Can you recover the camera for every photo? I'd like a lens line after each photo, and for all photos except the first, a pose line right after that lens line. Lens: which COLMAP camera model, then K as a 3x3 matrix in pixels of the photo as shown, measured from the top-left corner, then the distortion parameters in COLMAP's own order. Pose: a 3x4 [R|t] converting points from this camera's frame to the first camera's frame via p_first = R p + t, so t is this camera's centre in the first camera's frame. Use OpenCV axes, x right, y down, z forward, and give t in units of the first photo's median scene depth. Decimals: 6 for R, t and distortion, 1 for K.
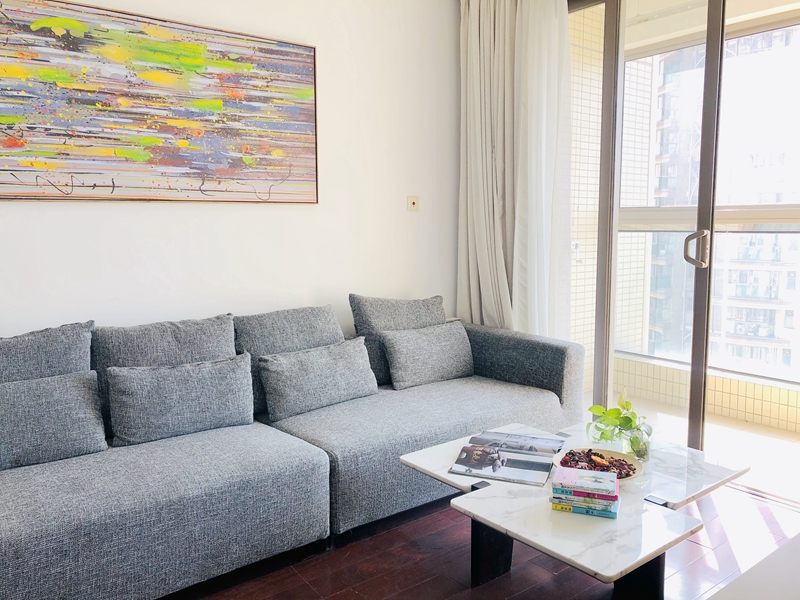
lens RADIAL K [[651.6, 0, 396.9], [0, 651.6, 288.4], [0, 0, 1]] dist [0.055098, -0.073927]
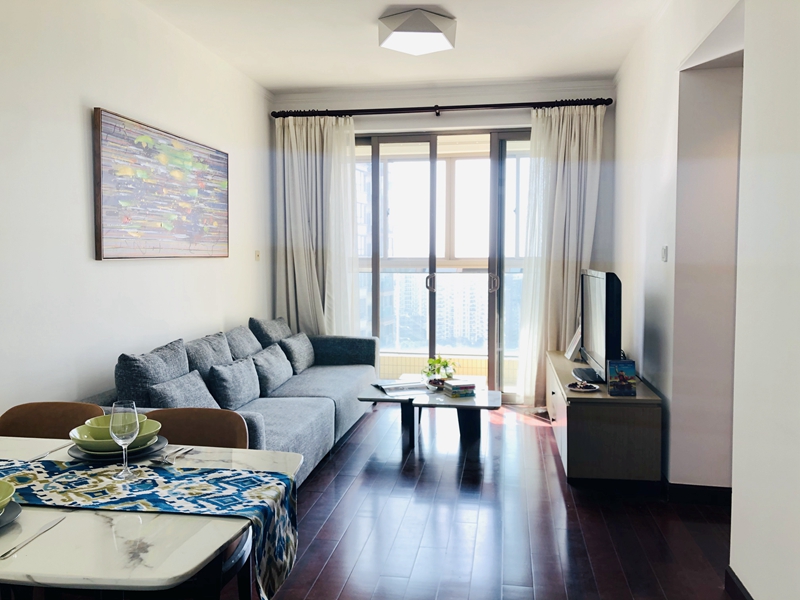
lens RADIAL K [[651.6, 0, 396.9], [0, 651.6, 288.4], [0, 0, 1]] dist [0.055098, -0.073927]
pose [[0.745640, -0.032235, 0.665569, -0.966847], [0.069831, 0.997109, -0.029939, 0.011654], [-0.662680, 0.068801, 0.745736, -0.398852]]
